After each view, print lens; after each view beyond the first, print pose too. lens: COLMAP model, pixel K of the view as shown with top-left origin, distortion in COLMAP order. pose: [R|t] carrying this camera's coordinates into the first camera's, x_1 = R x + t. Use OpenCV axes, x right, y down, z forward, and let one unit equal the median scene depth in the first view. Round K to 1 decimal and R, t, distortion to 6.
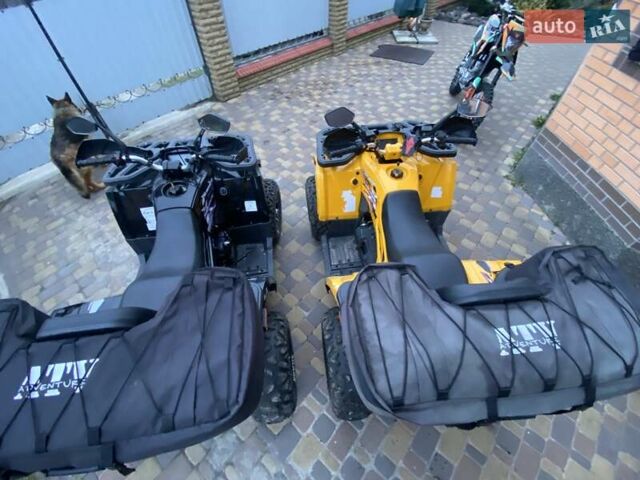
lens RADIAL K [[259.4, 0, 318.6], [0, 259.4, 242.1], [0, 0, 1]] dist [0.017699, -0.019077]
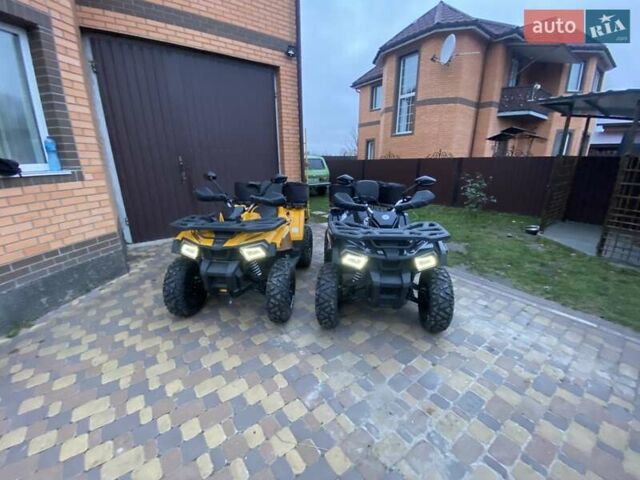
lens RADIAL K [[259.4, 0, 318.6], [0, 259.4, 242.1], [0, 0, 1]] dist [0.017699, -0.019077]
pose [[-0.976006, -0.058032, 0.209868, -0.307223], [0.174489, 0.368110, 0.913262, -0.986567], [-0.130253, 0.927969, -0.349152, 1.024387]]
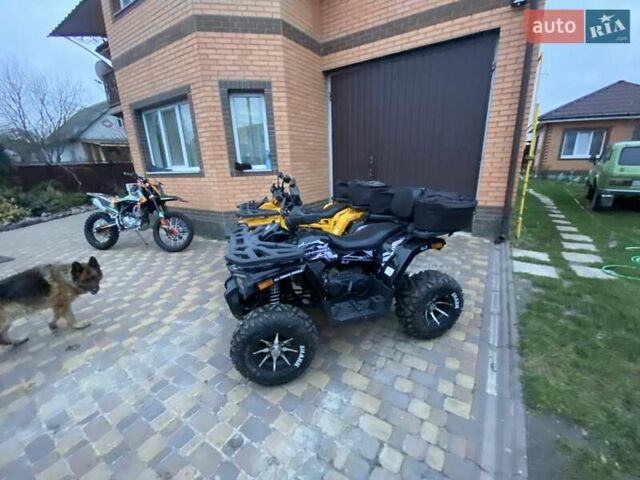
lens RADIAL K [[259.4, 0, 318.6], [0, 259.4, 242.1], [0, 0, 1]] dist [0.017699, -0.019077]
pose [[-0.143088, -0.284916, 0.947813, -1.080508], [0.796588, 0.535175, 0.281134, -0.297353], [-0.587345, 0.795243, 0.150383, 0.470498]]
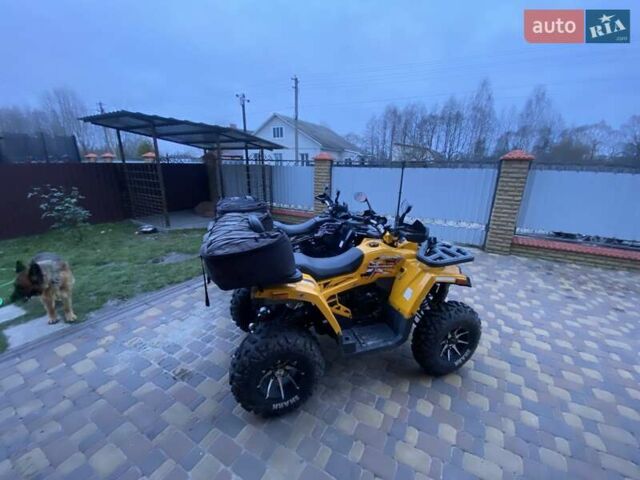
lens RADIAL K [[259.4, 0, 318.6], [0, 259.4, 242.1], [0, 0, 1]] dist [0.017699, -0.019077]
pose [[0.194250, 0.288741, -0.937494, 0.898056], [-0.774734, 0.631376, 0.033933, -0.061949], [0.601709, 0.719718, 0.346342, 0.217368]]
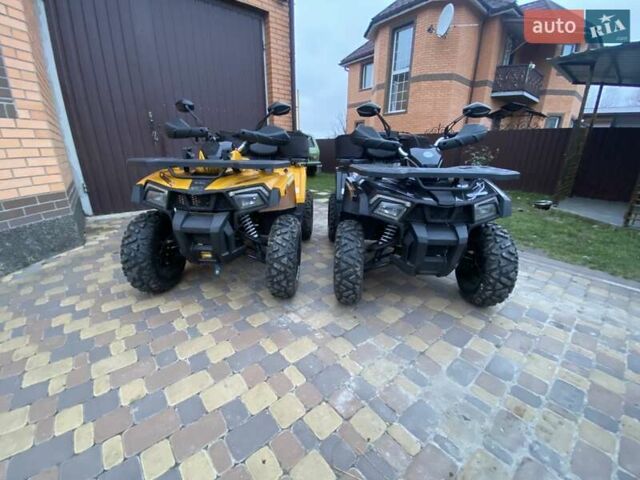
lens RADIAL K [[259.4, 0, 318.6], [0, 259.4, 242.1], [0, 0, 1]] dist [0.017699, -0.019077]
pose [[-0.987150, -0.062087, 0.147244, -0.186649], [0.118481, 0.333926, 0.935123, -0.764150], [-0.107228, 0.940552, -0.322279, 1.056249]]
